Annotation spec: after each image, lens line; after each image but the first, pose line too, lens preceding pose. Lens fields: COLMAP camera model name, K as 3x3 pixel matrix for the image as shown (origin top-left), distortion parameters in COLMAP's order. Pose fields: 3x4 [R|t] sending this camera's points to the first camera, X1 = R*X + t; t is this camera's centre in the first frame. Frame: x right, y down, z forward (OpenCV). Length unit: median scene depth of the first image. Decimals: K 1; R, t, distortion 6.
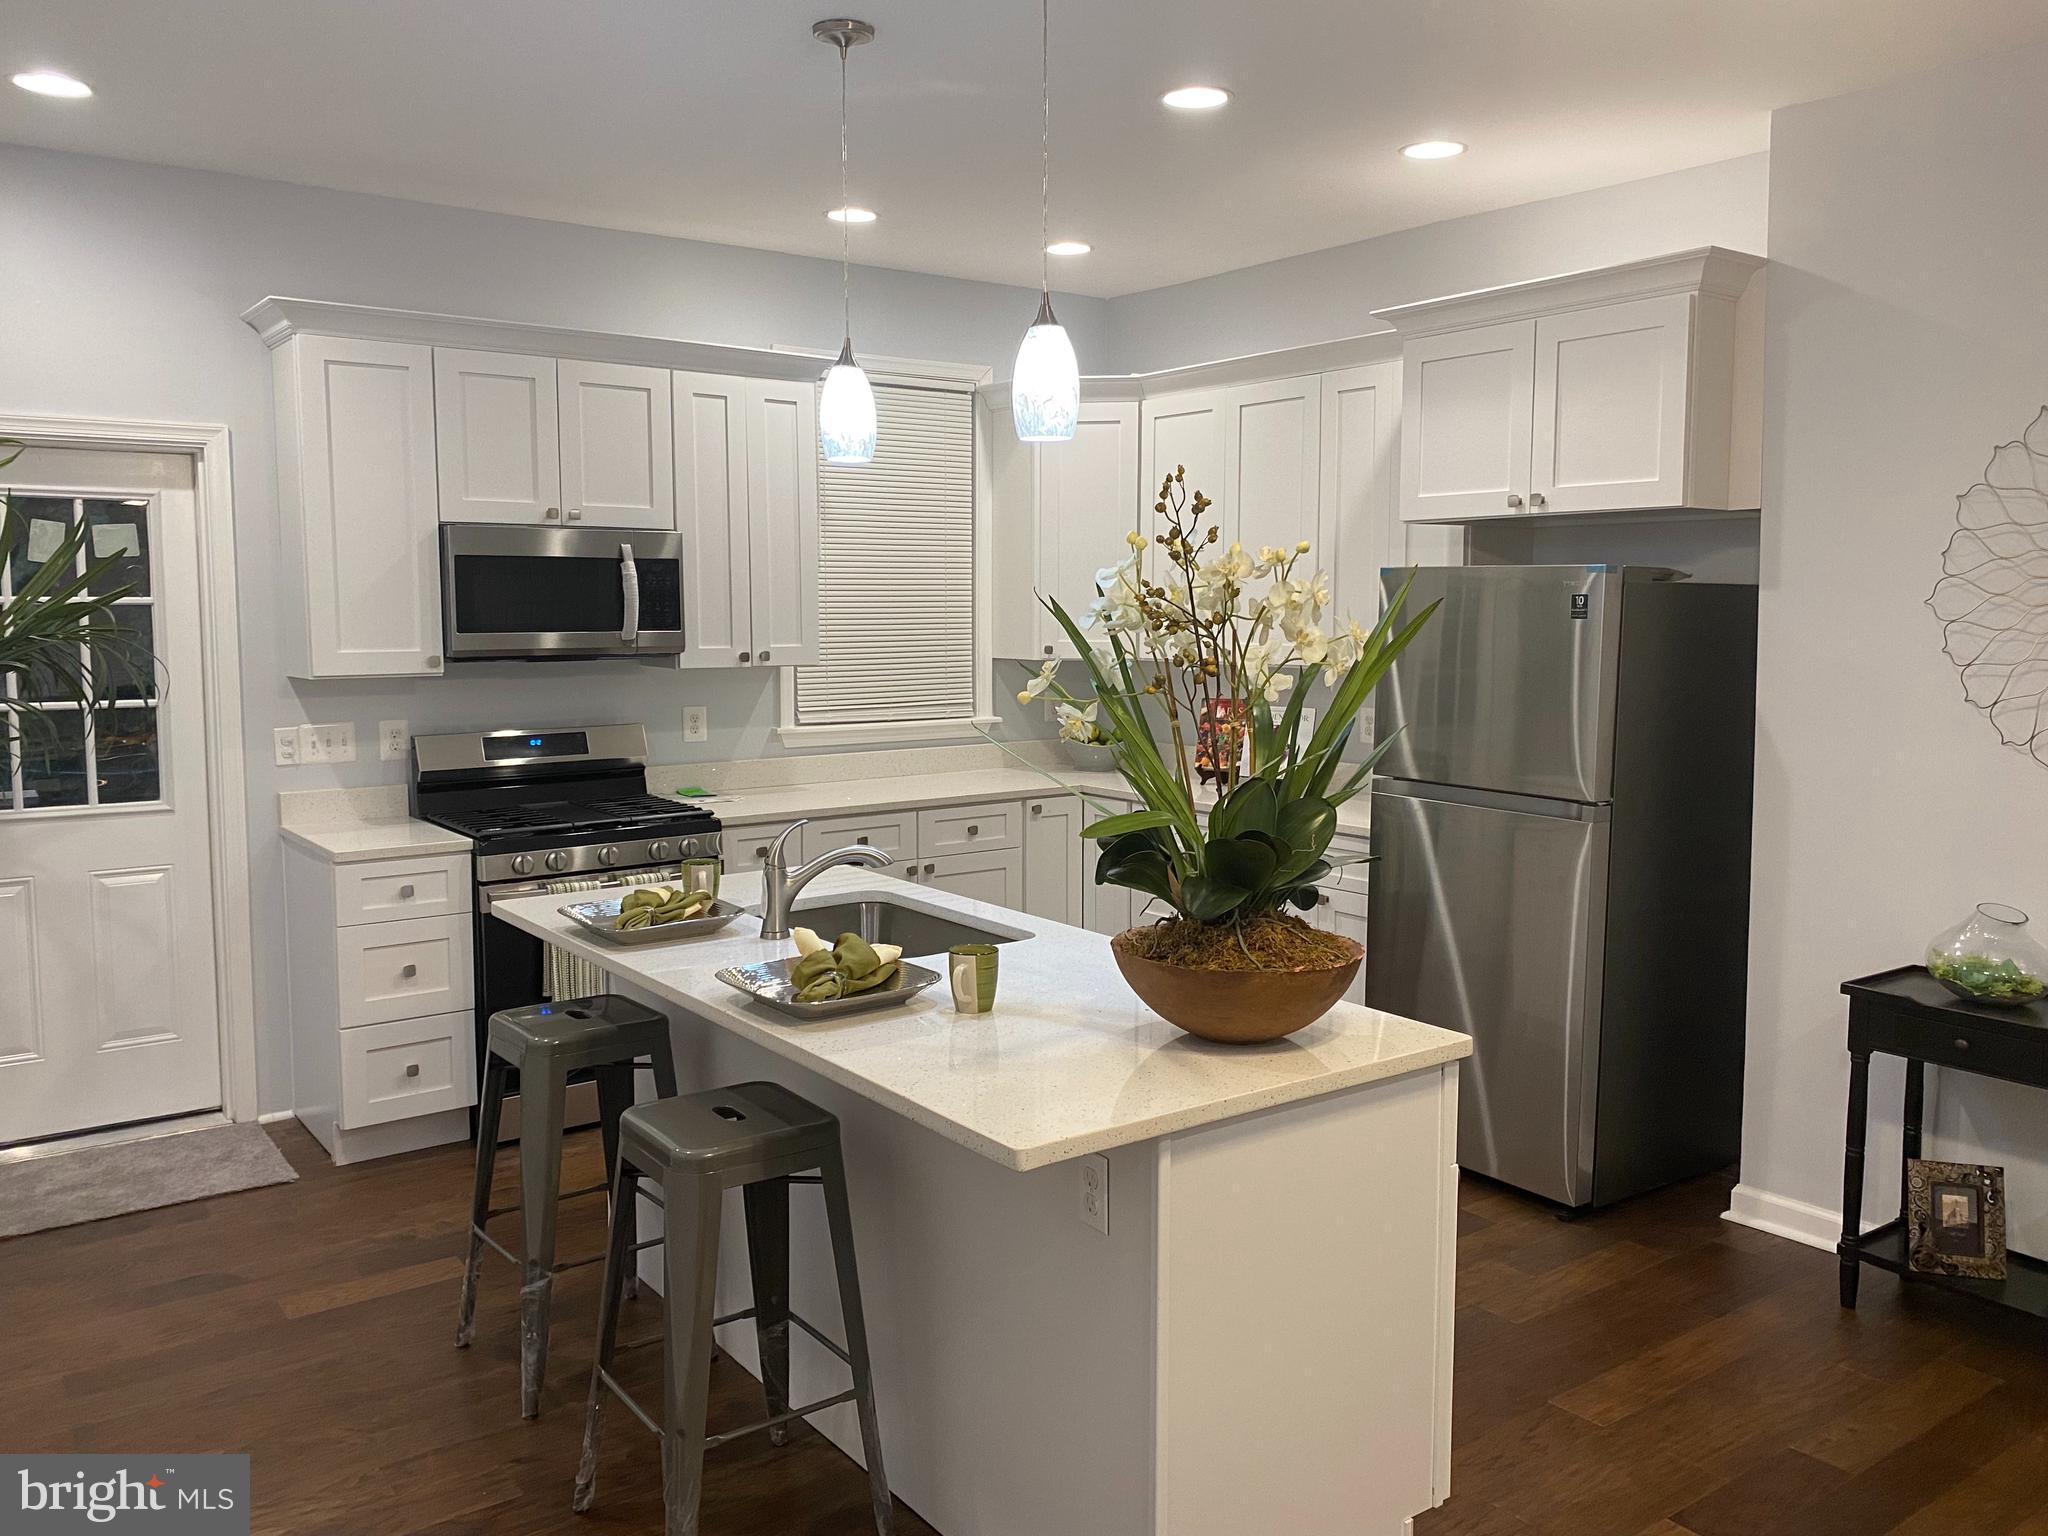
lens RADIAL K [[1632.2, 0, 1177.7], [0, 1632.2, 762.5], [0, 0, 1]] dist [0.085077, -0.125459]
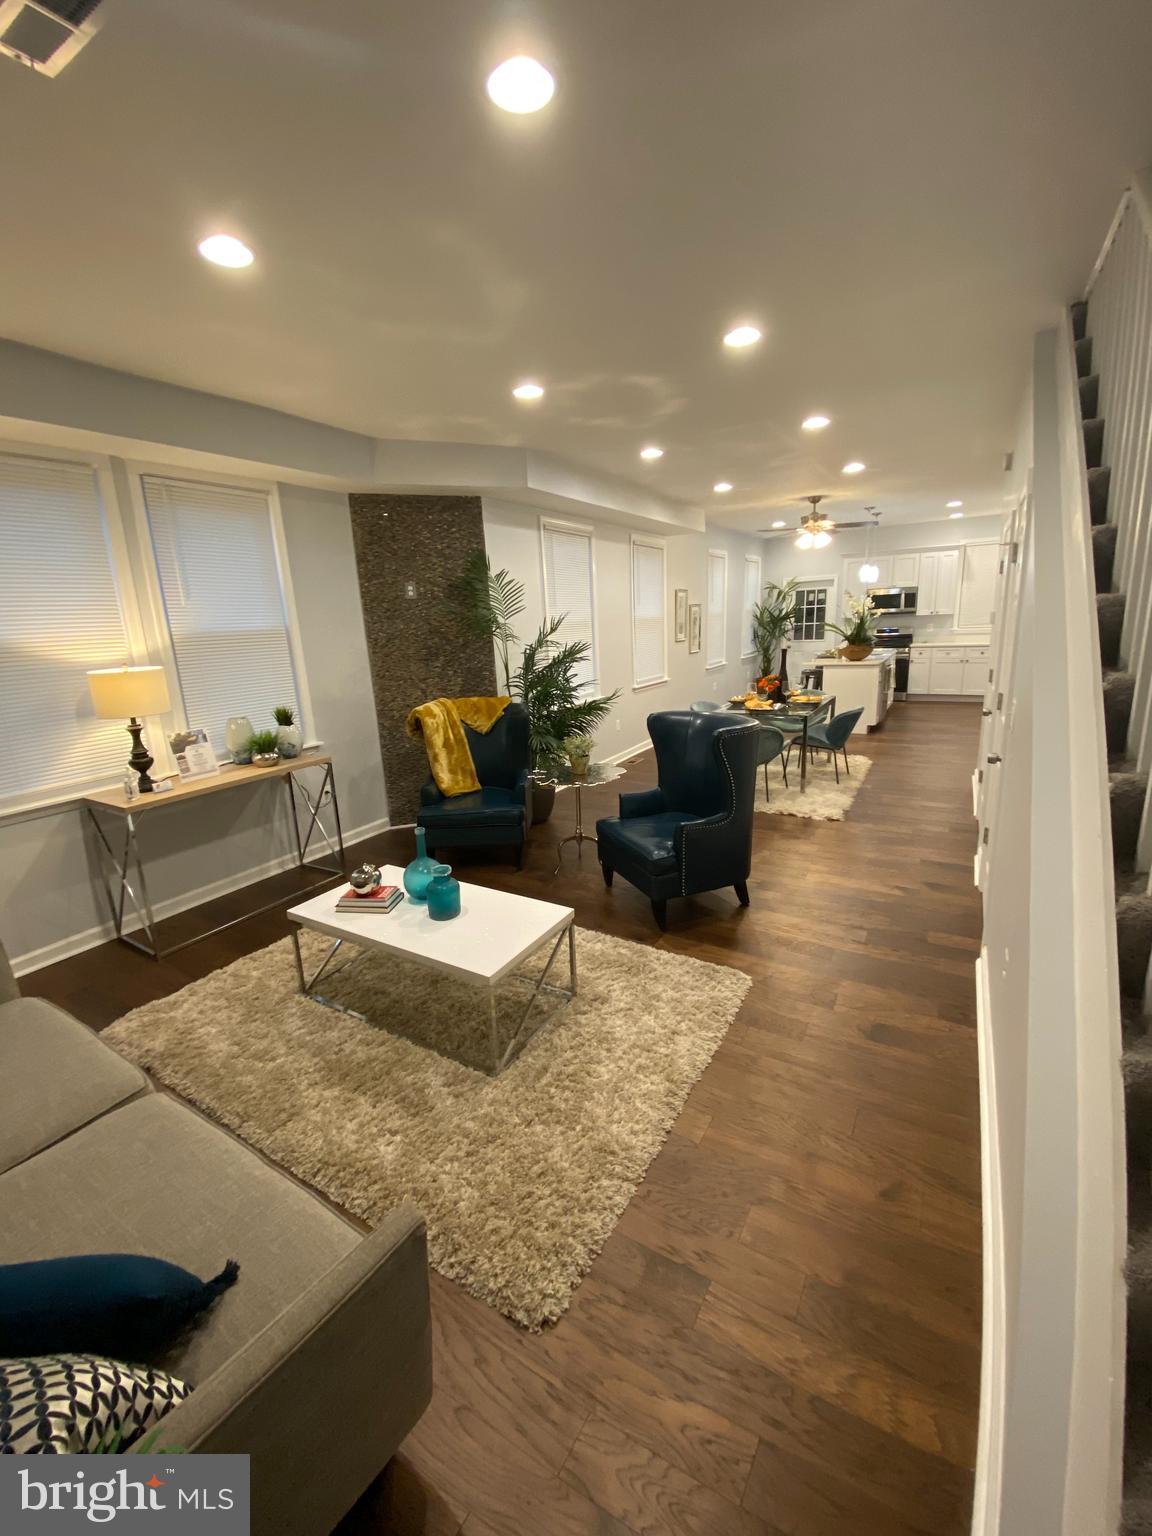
lens RADIAL K [[585.6, 0, 567.3], [0, 585.6, 764.4], [0, 0, 1]] dist [0.001400, -0.017846]
pose [[0.354896, 0.204488, -0.912268, 1.006378], [-0.039859, 0.978209, 0.203763, 0.064467], [0.934056, -0.035953, 0.355313, -0.607939]]
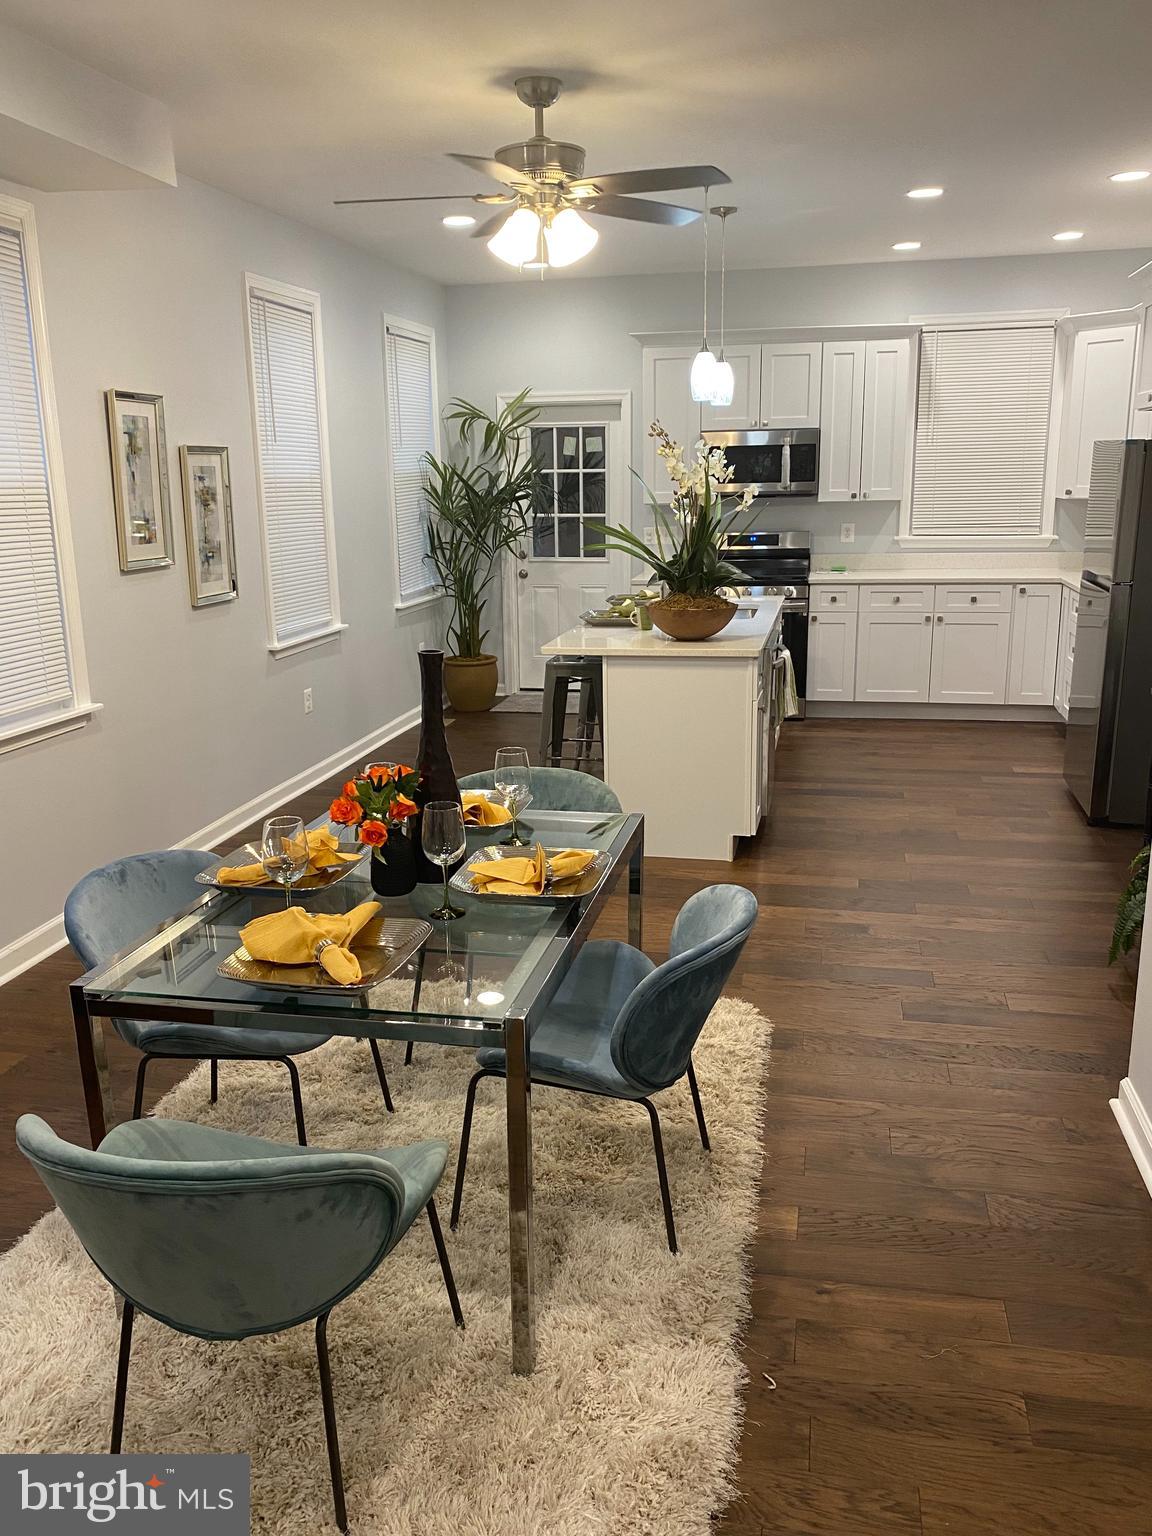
lens RADIAL K [[1216.8, 0, 576.0], [0, 1216.8, 768.0], [0, 0, 1]] dist [0.054247, -0.112112]
pose [[0.670637, 0.164508, -0.723314, 0.594405], [-0.055566, 0.983500, 0.172165, 0.019057], [0.739701, -0.075268, 0.668713, -0.195536]]
